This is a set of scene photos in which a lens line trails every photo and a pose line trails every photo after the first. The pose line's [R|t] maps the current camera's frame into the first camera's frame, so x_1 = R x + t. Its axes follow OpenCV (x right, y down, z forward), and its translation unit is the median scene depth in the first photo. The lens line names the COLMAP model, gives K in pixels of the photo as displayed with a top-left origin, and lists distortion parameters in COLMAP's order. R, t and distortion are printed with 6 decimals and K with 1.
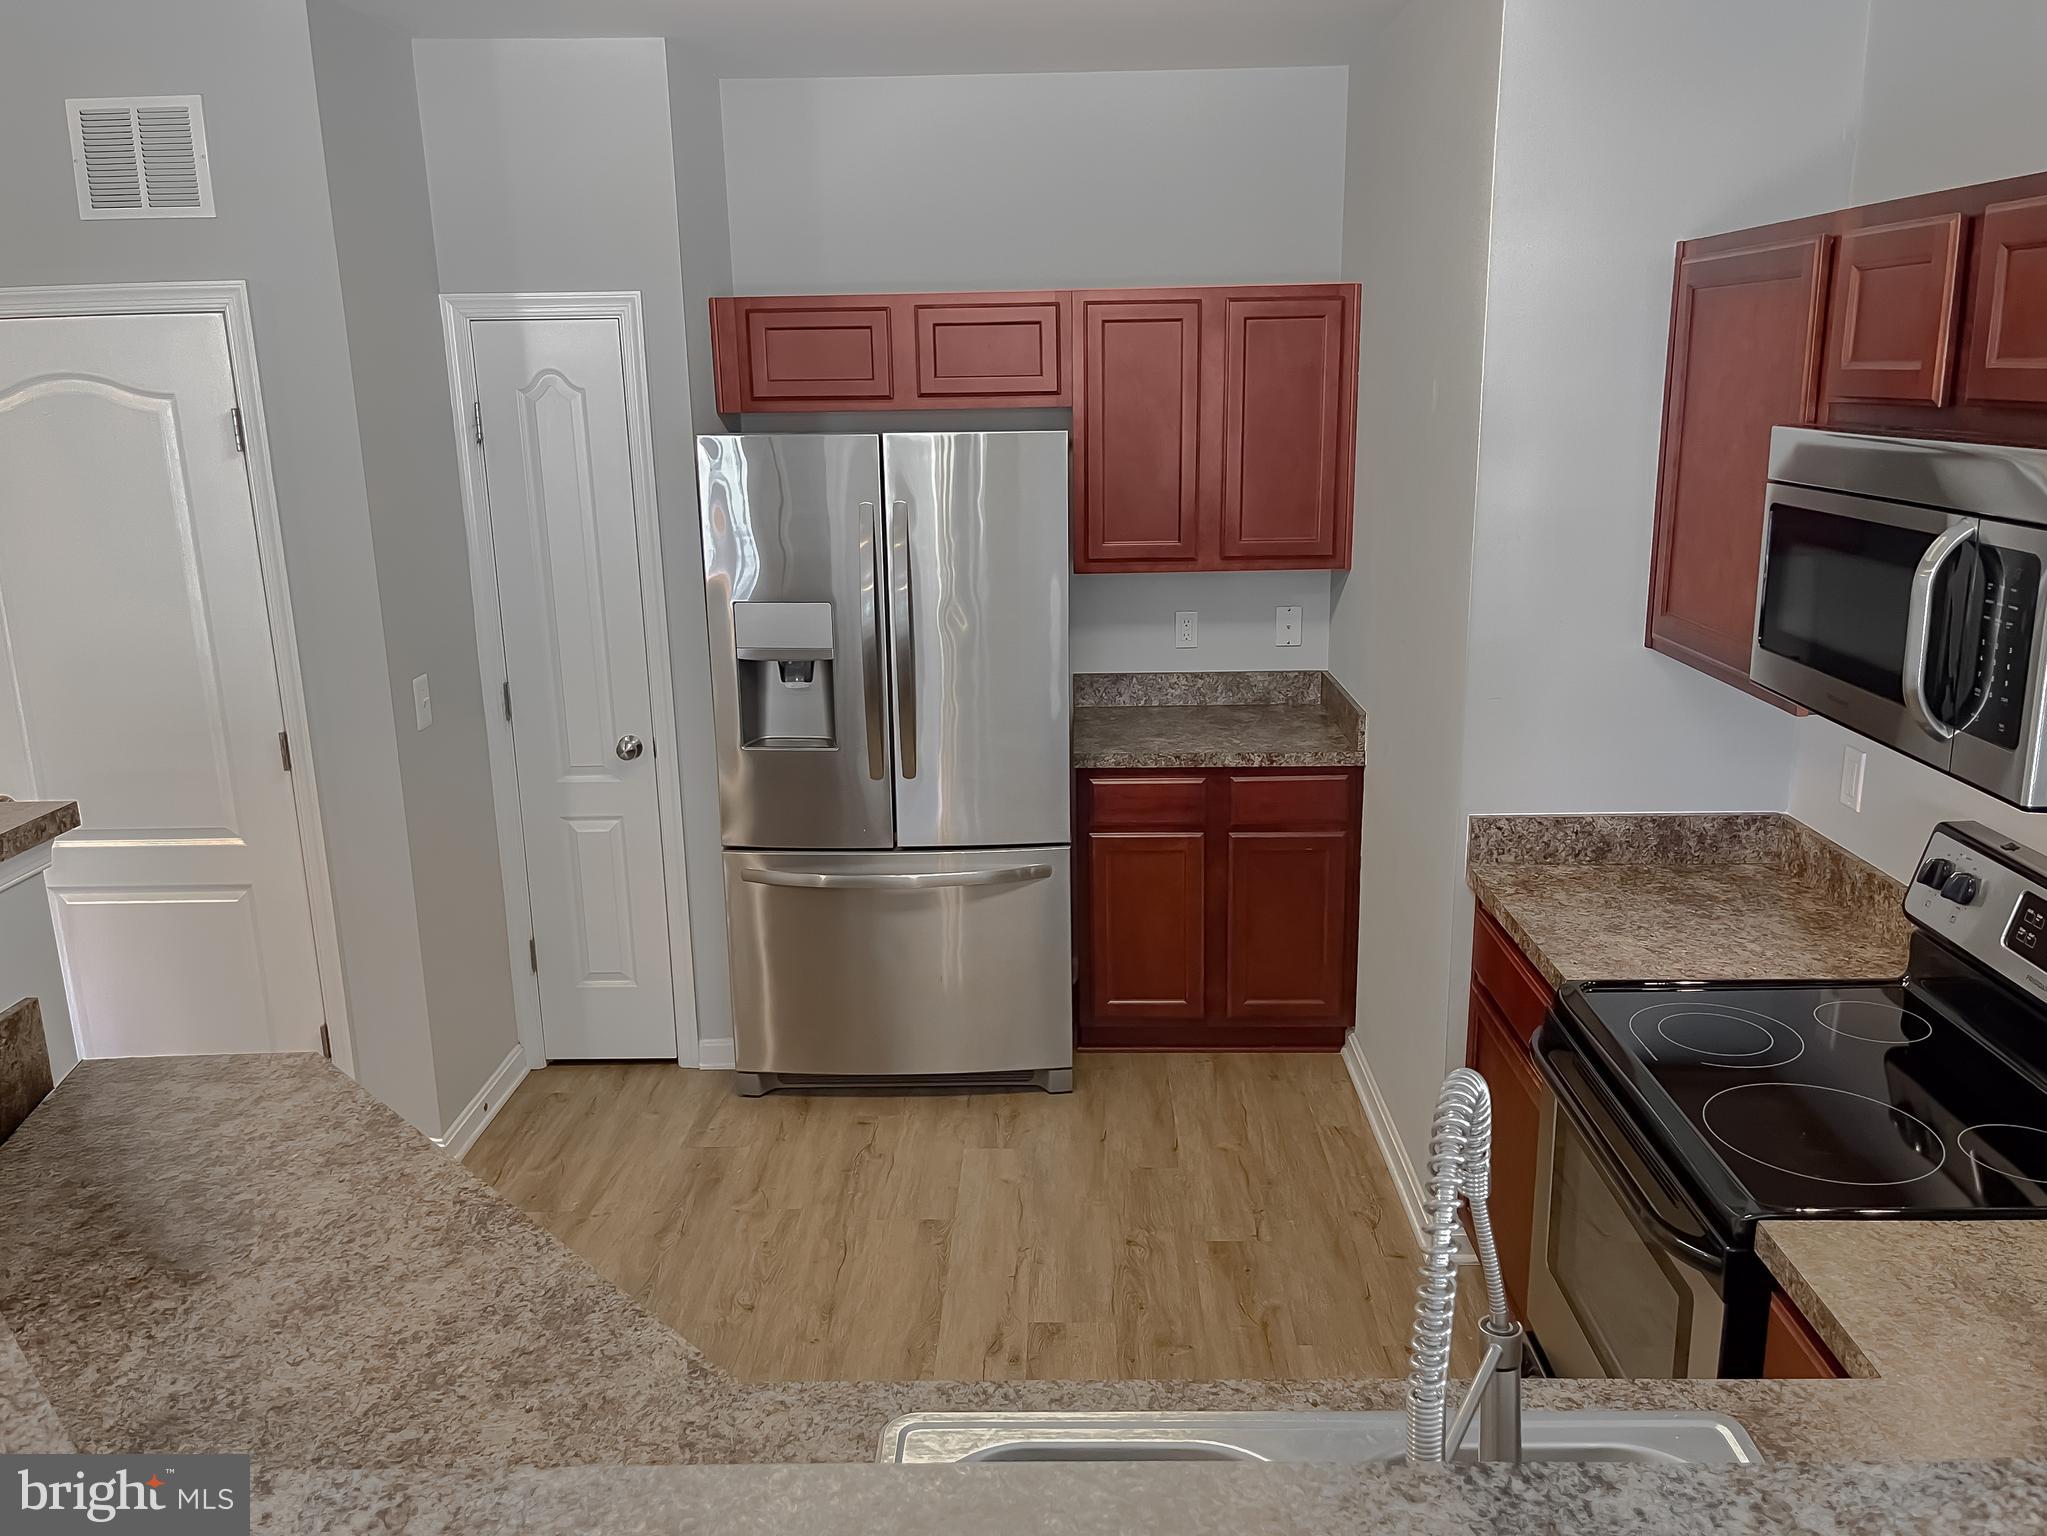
lens RADIAL K [[1552.9, 0, 1038.1], [0, 1552.9, 761.6], [0, 0, 1]] dist [0.001156, -0.008212]
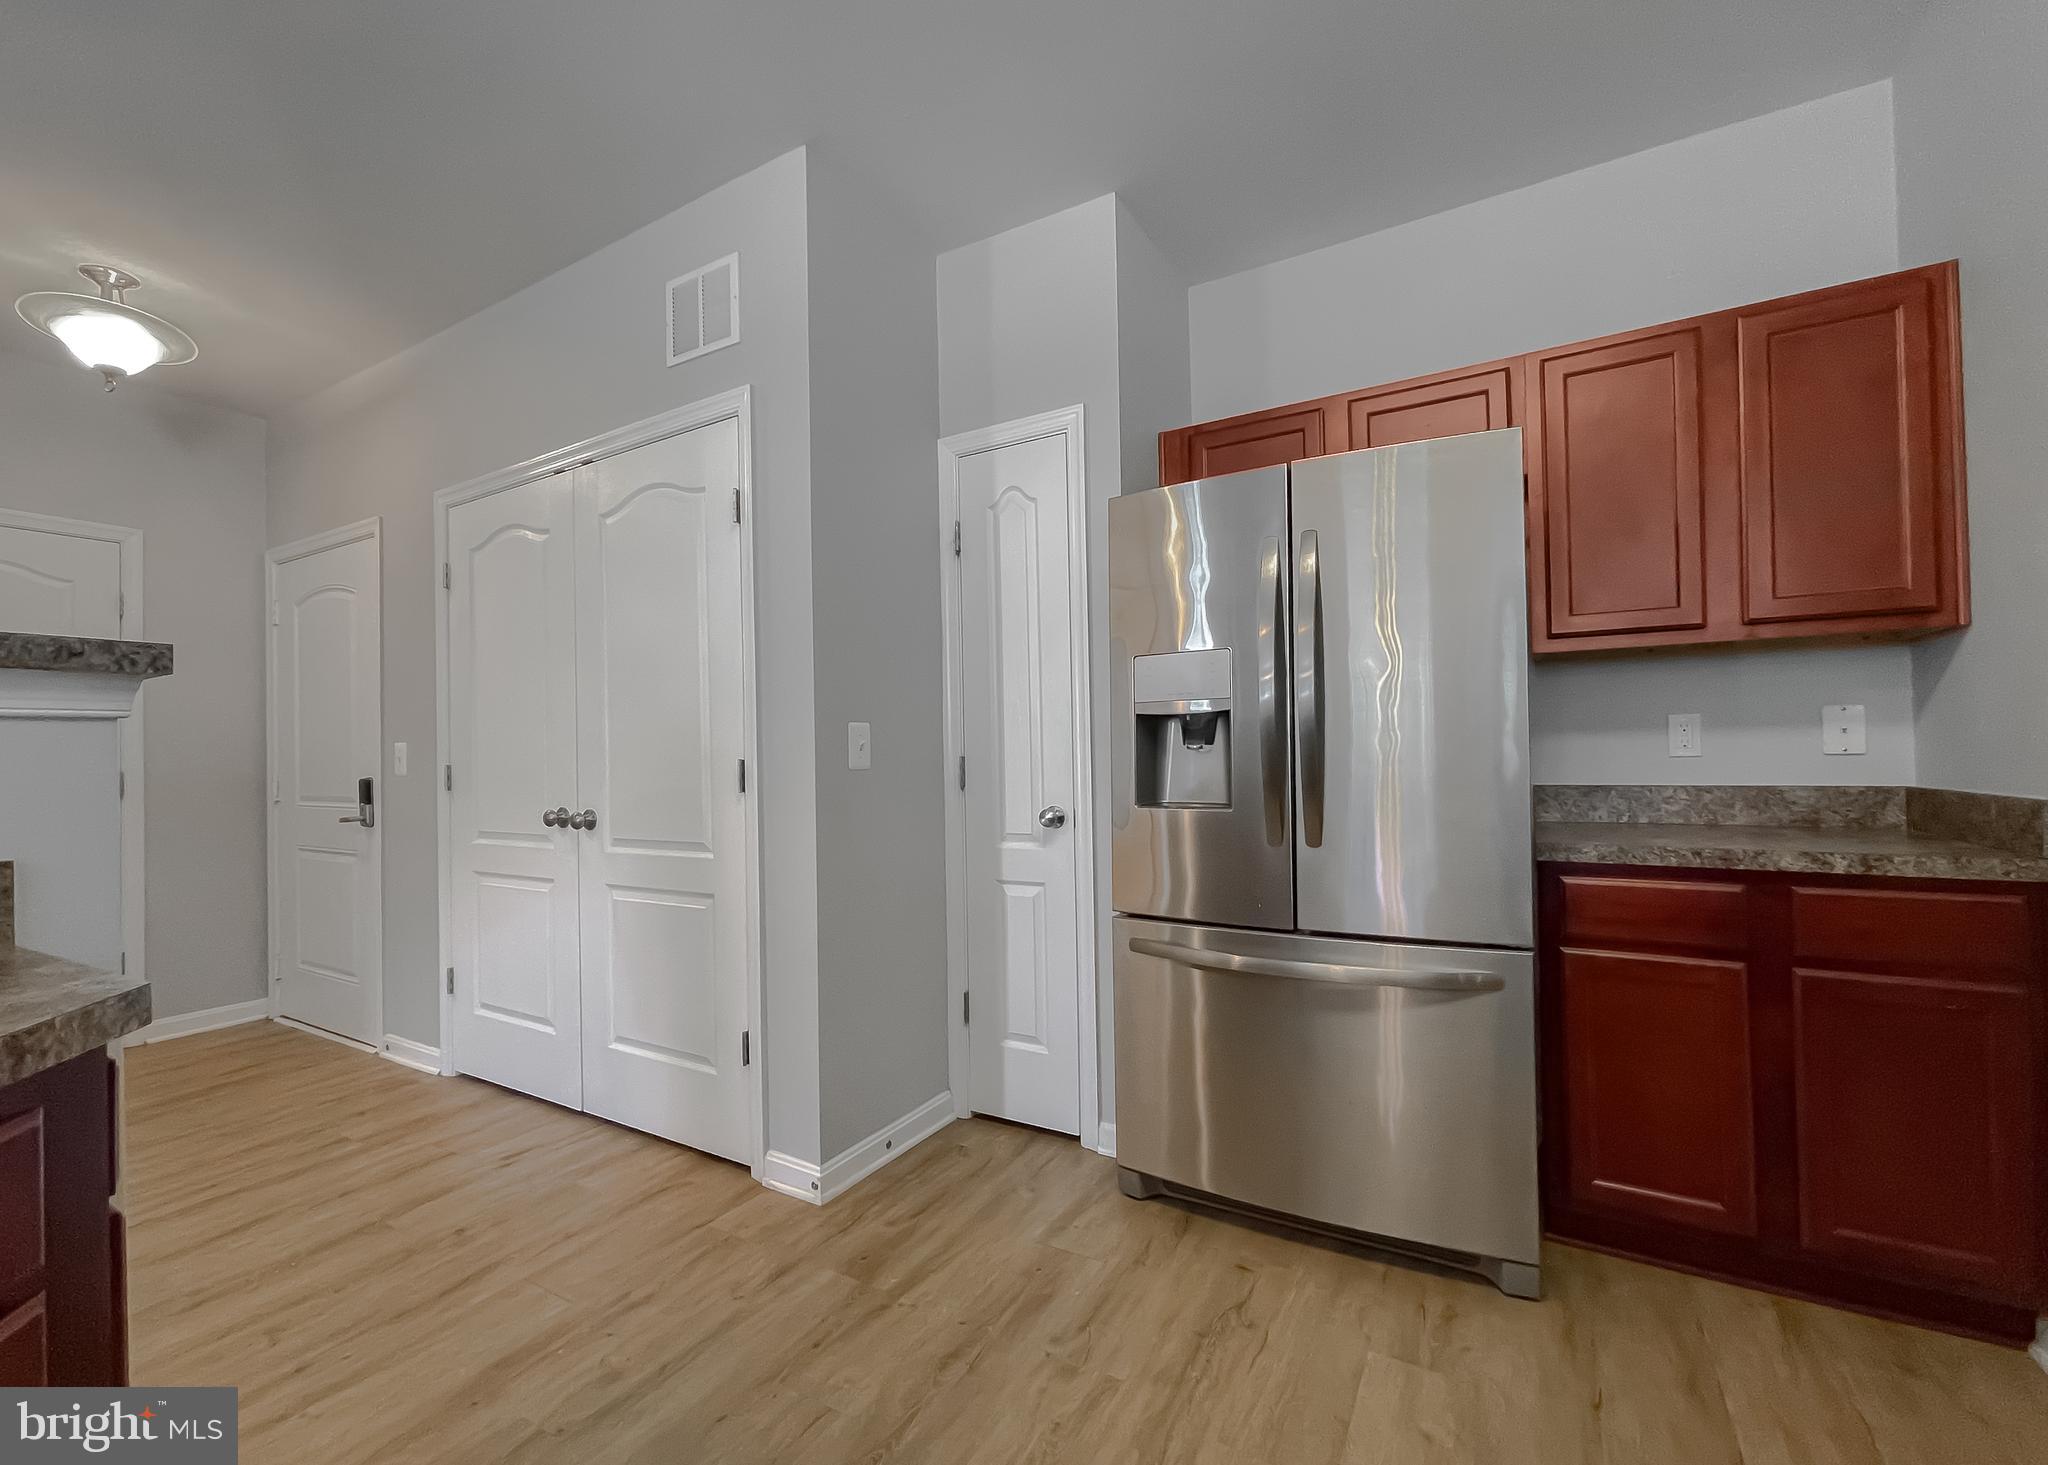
lens RADIAL K [[861.8, 0, 1012.8], [0, 861.8, 744.2], [0, 0, 1]] dist [-0.002466, 0.000106]
pose [[0.870164, -0.004612, -0.492741, 0.006871], [-0.114744, 0.970572, -0.211718, 0.072053], [0.479217, 0.240768, 0.844027, 0.476361]]
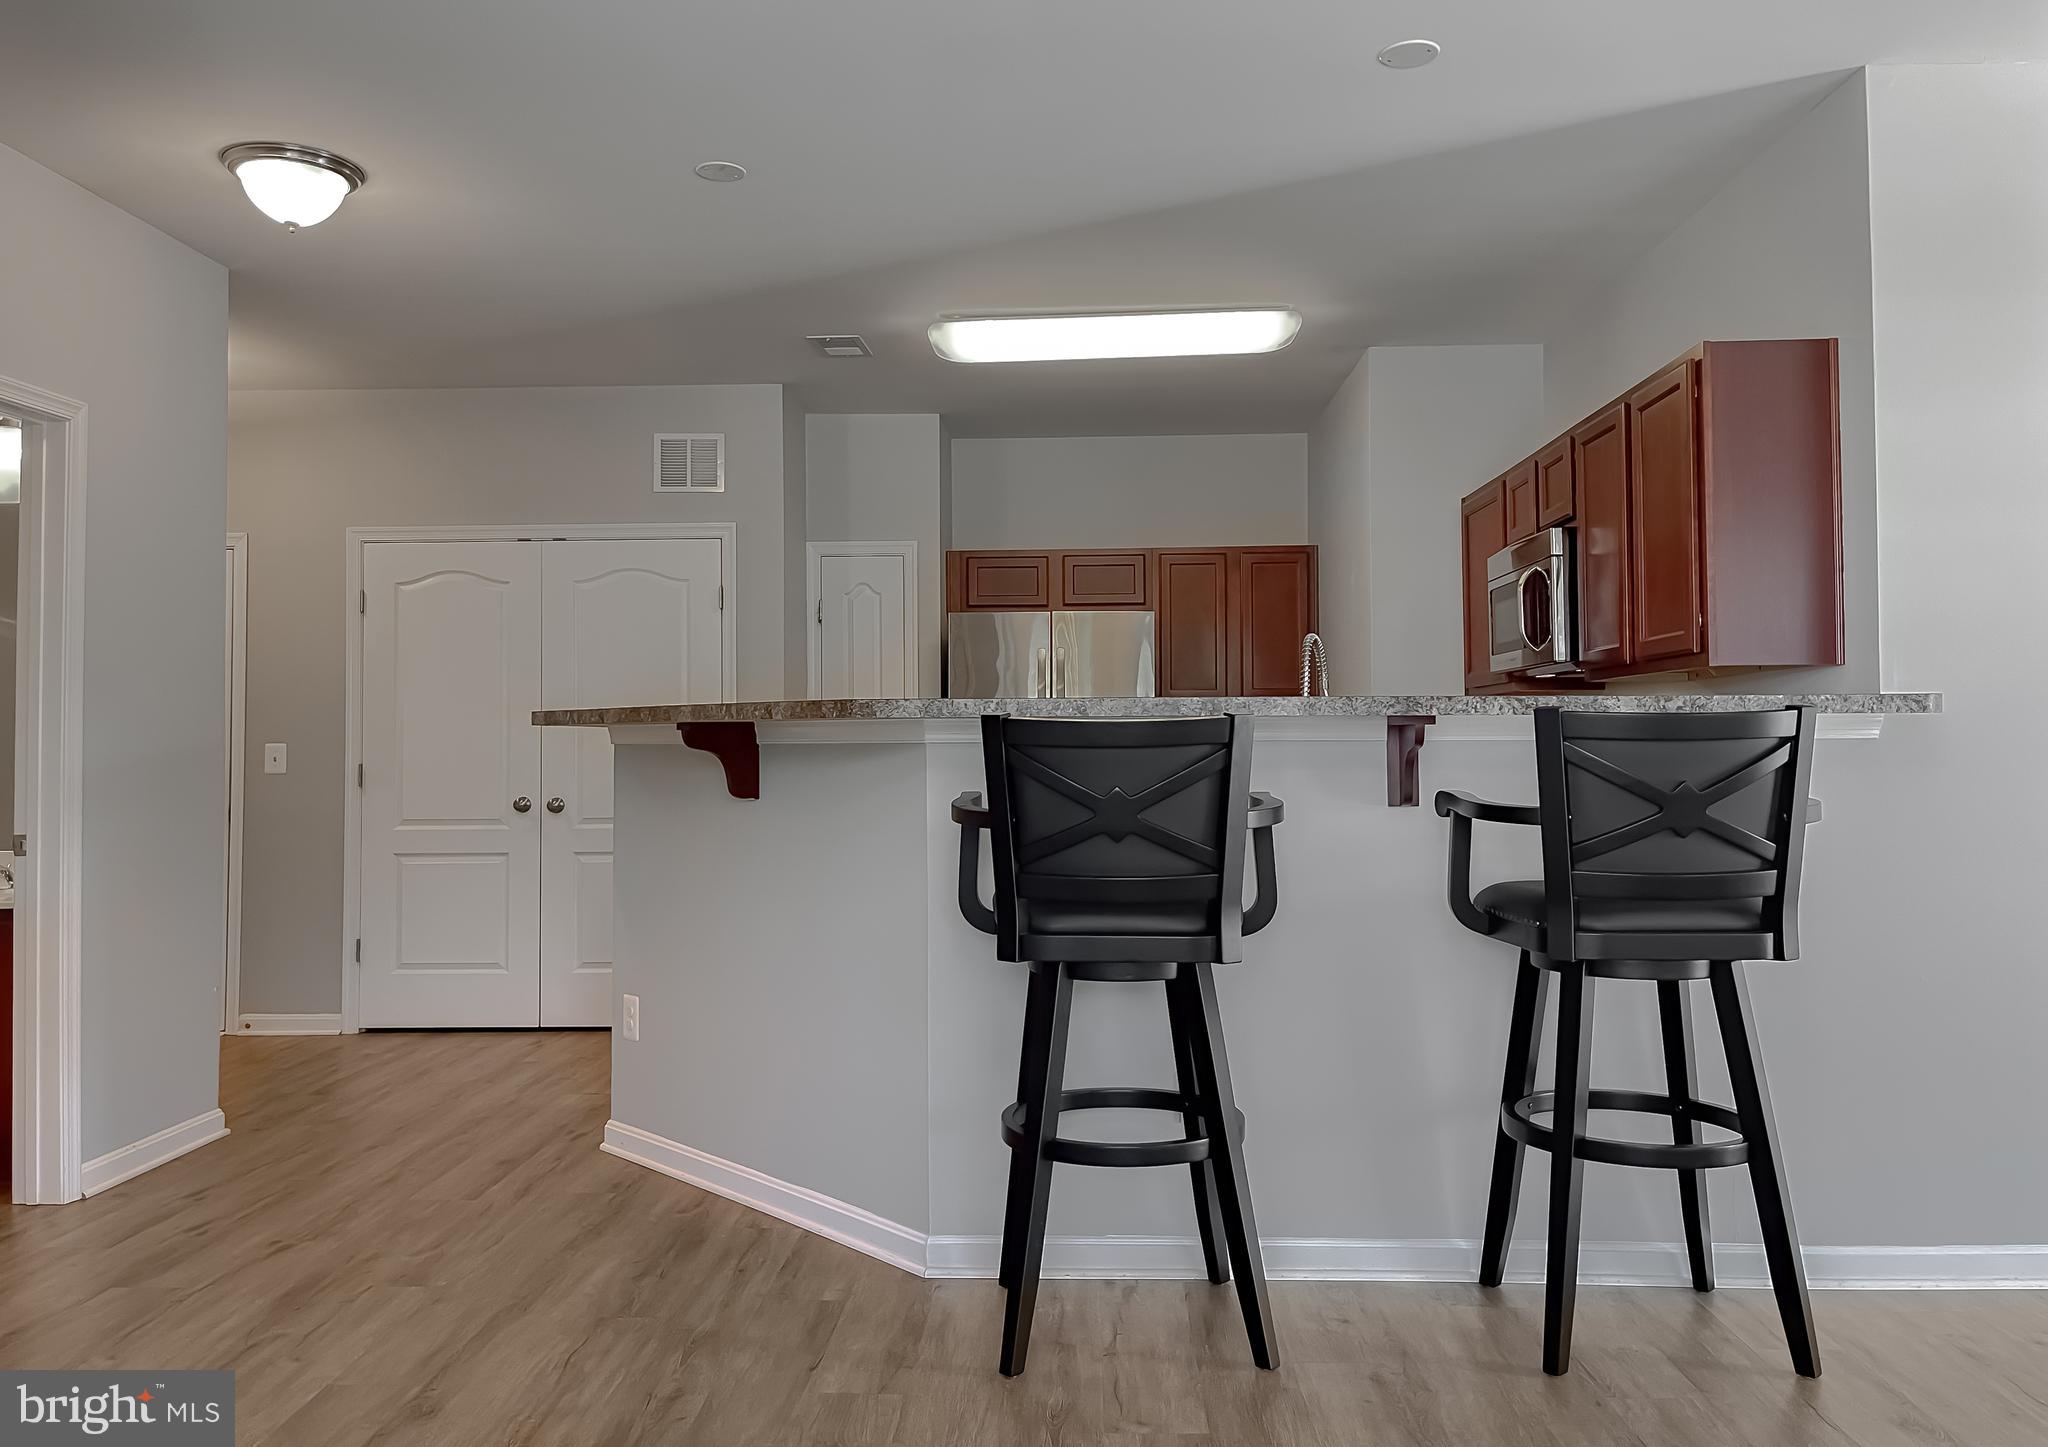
lens RADIAL K [[1530.3, 0, 1021.2], [0, 1530.3, 676.2], [0, 0, 1]] dist [0.062185, -0.091517]
pose [[0.999662, 0.009608, -0.024158, -0.084291], [-0.016147, 0.957721, -0.287247, 0.339490], [0.020376, 0.287540, 0.957552, -0.627146]]
